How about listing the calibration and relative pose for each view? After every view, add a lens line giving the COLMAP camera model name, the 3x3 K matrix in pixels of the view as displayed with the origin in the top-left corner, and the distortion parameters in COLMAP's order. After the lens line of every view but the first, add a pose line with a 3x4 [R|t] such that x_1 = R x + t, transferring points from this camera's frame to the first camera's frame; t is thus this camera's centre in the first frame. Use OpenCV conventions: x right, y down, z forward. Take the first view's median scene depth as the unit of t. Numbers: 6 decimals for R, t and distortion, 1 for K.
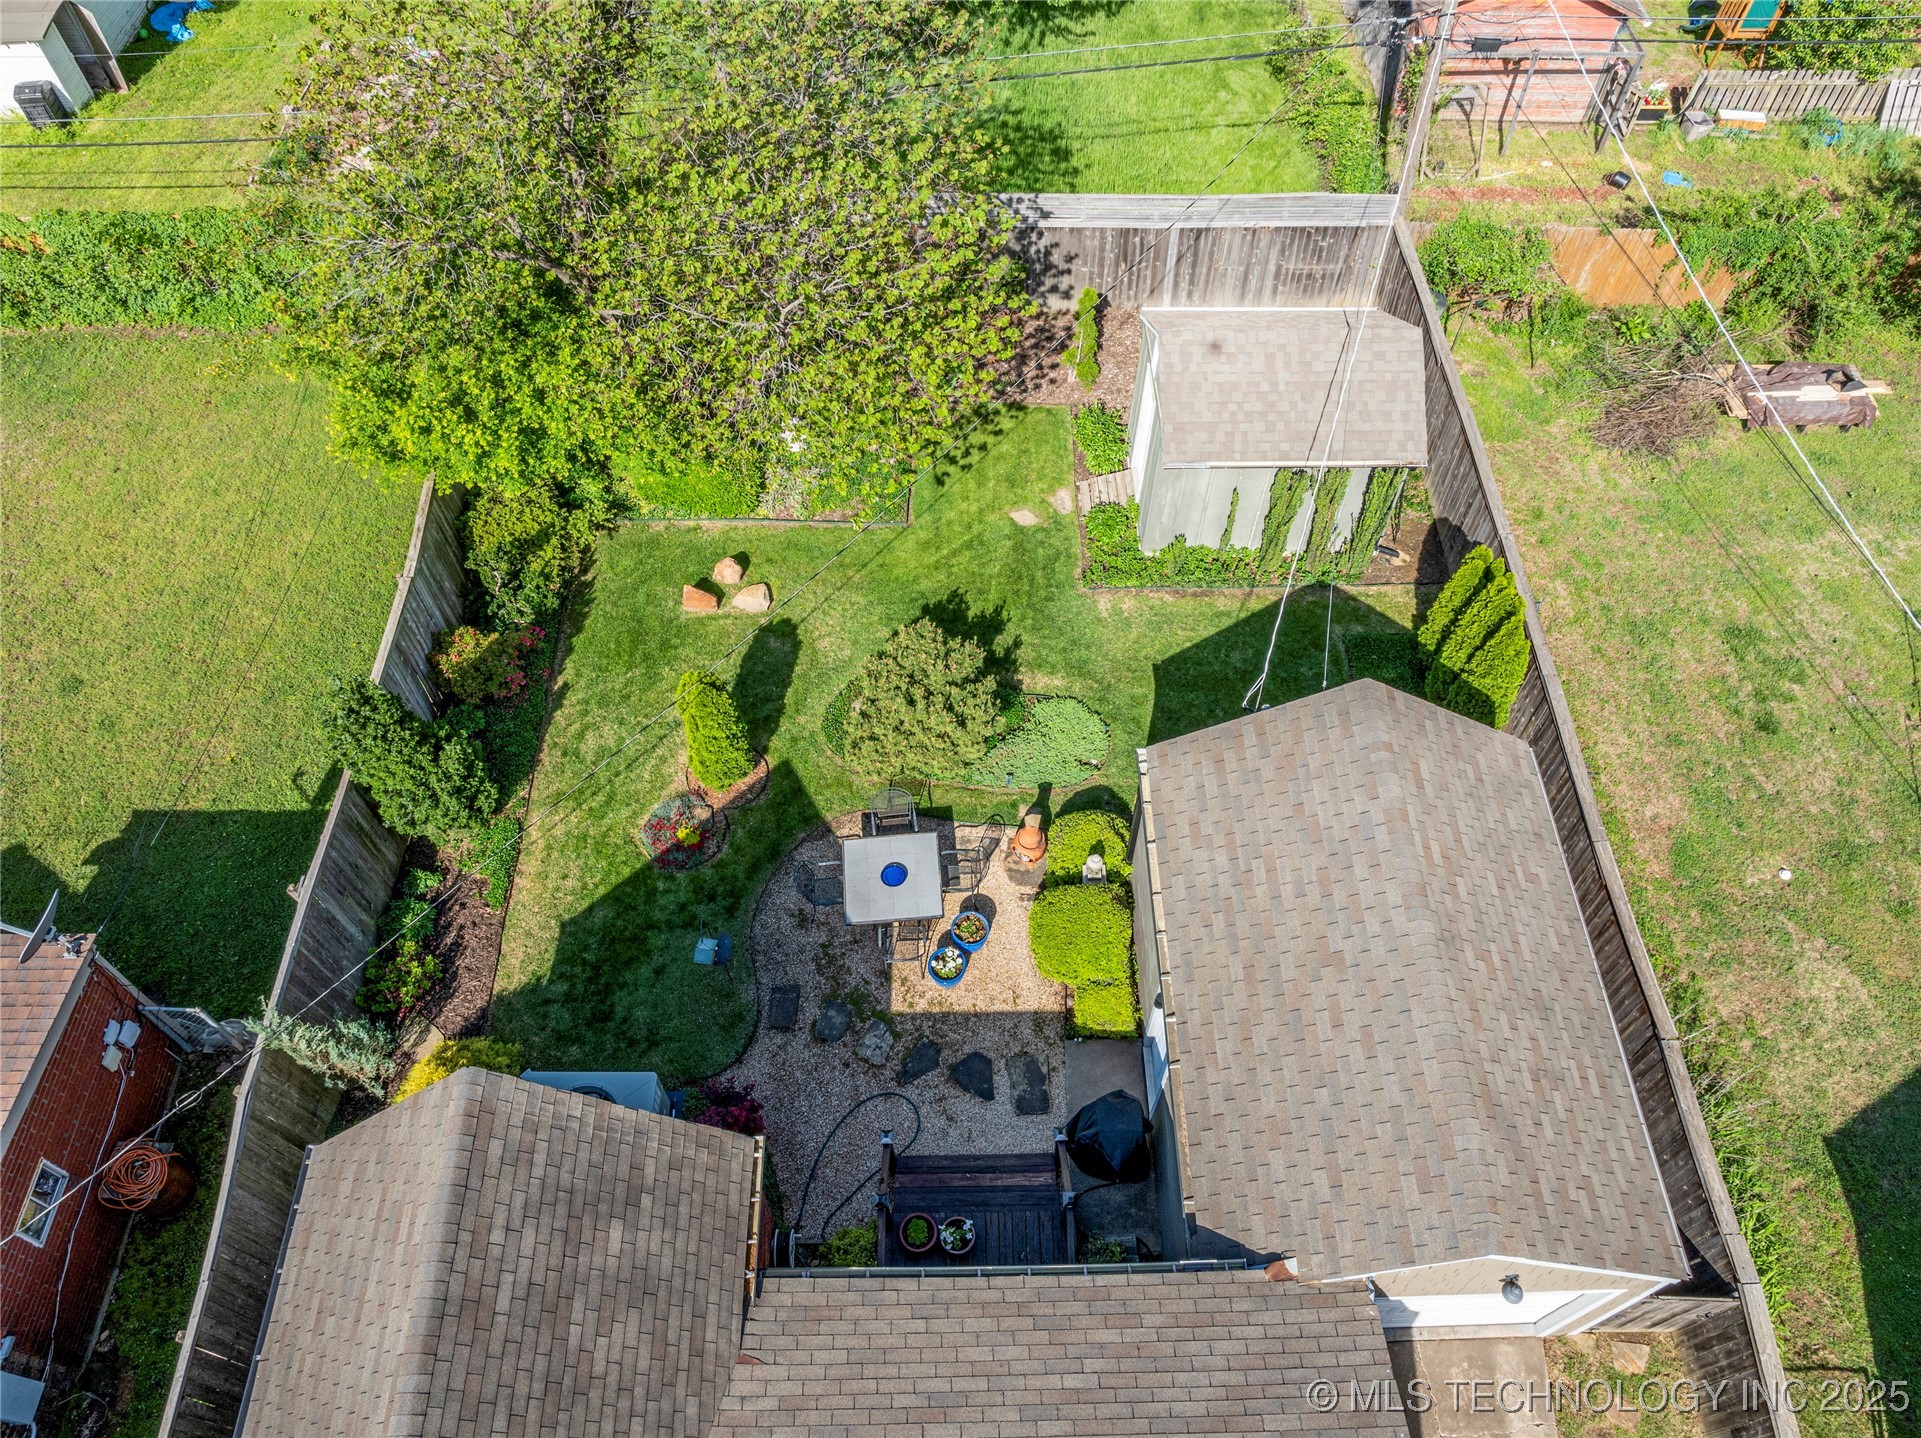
lens RADIAL K [[1360.2, 0, 968.2], [0, 1360.2, 715.8], [0, 0, 1]] dist [-0.047868, 0.017548]
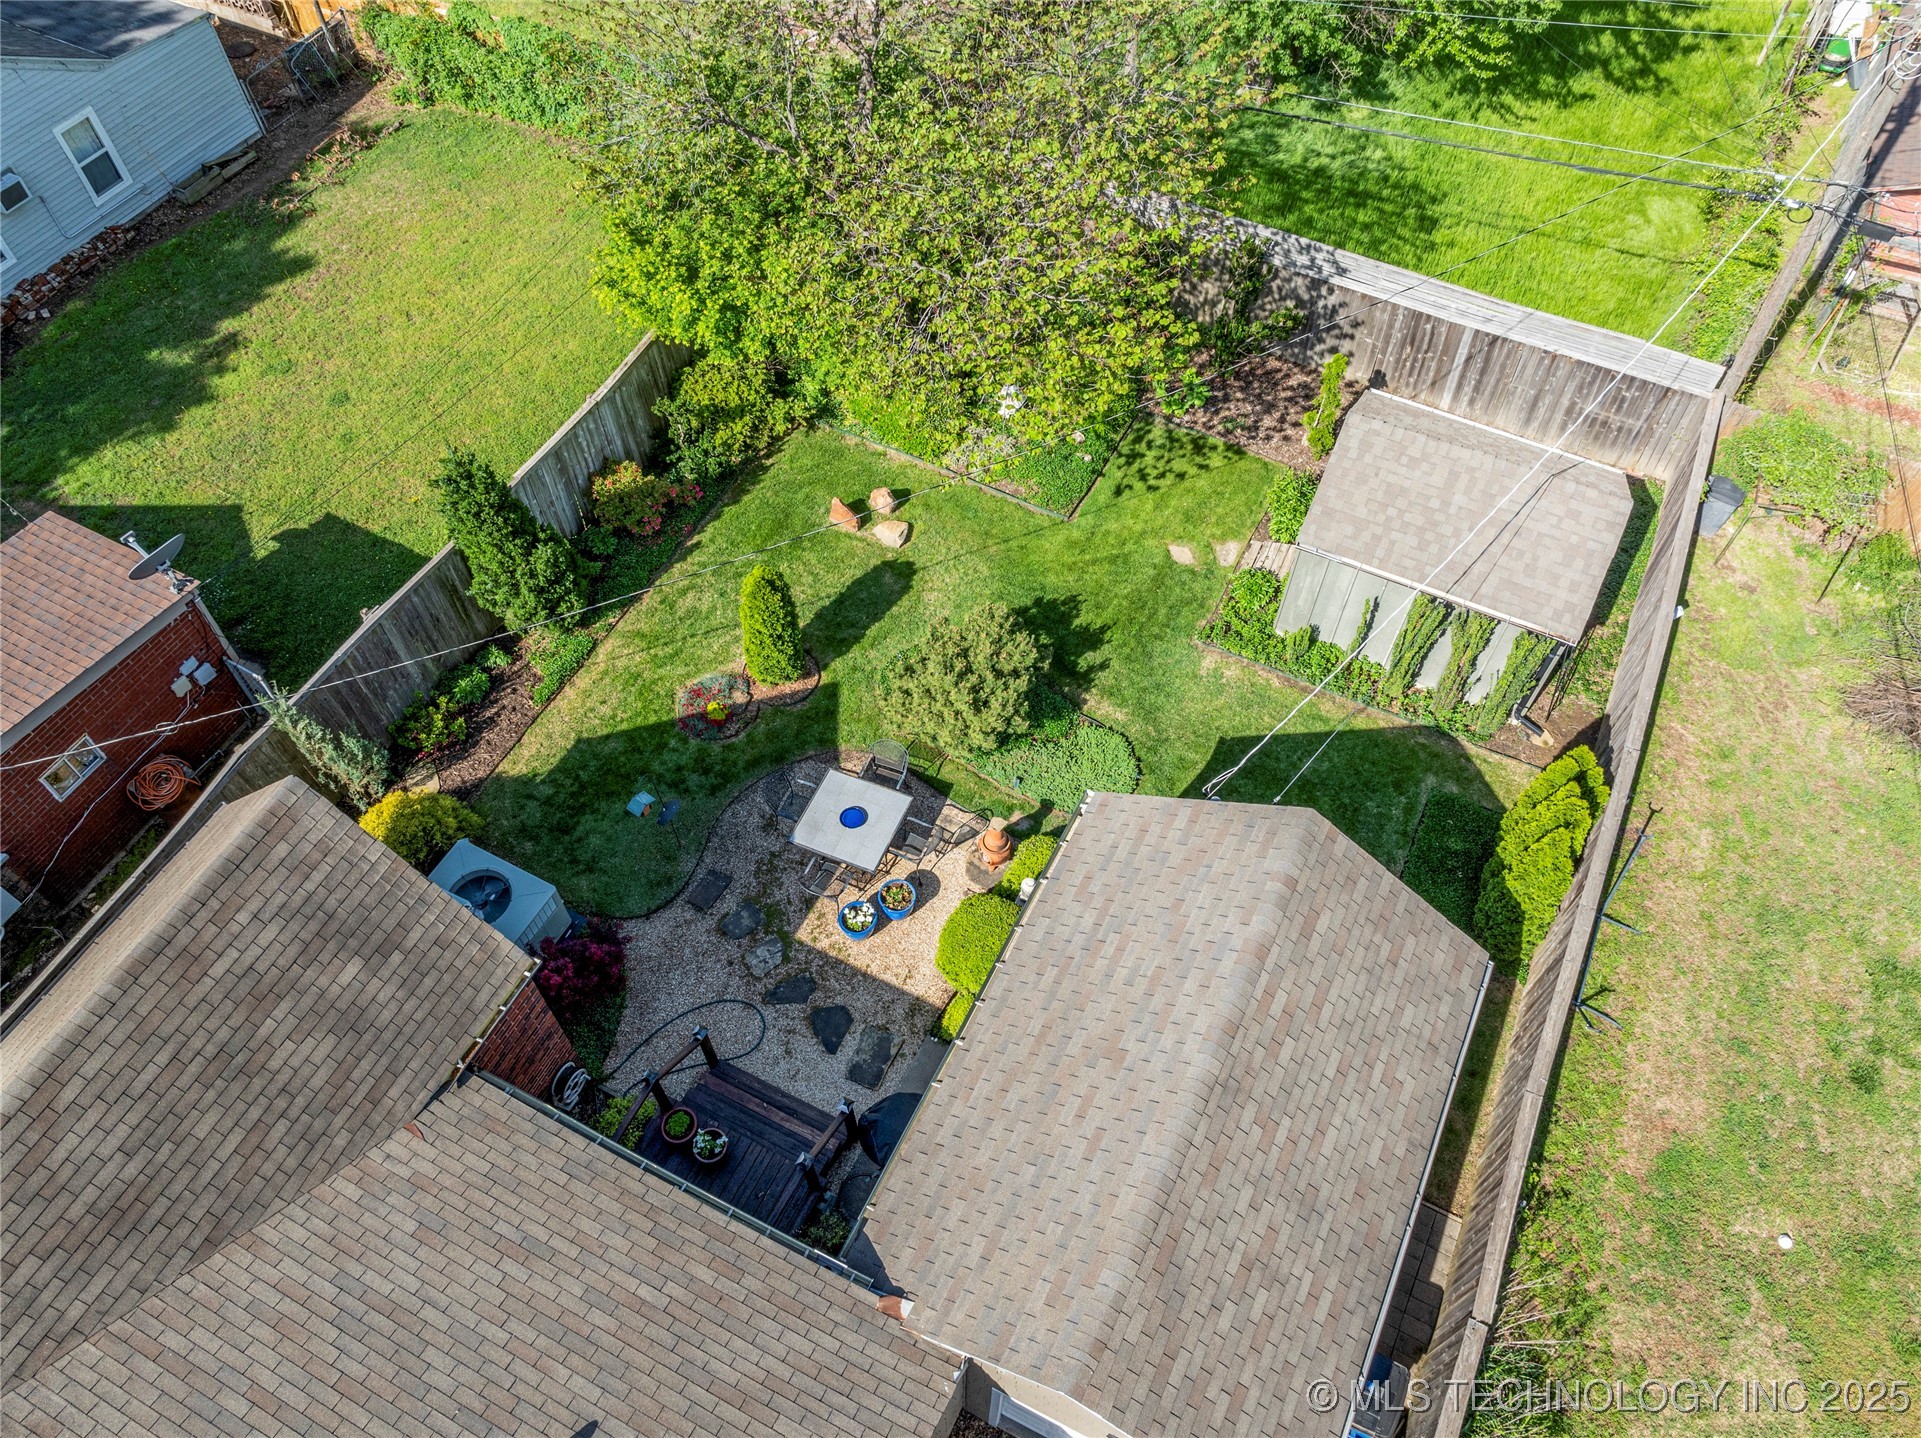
lens RADIAL K [[1360.2, 0, 967.2], [0, 1360.2, 719.6], [0, 0, 1]] dist [-0.047868, 0.017548]
pose [[0.886387, 0.378179, -0.267017, 0.243266], [-0.378371, 0.924145, 0.052839, -0.034184], [0.266745, 0.054196, 0.962242, 0.031728]]
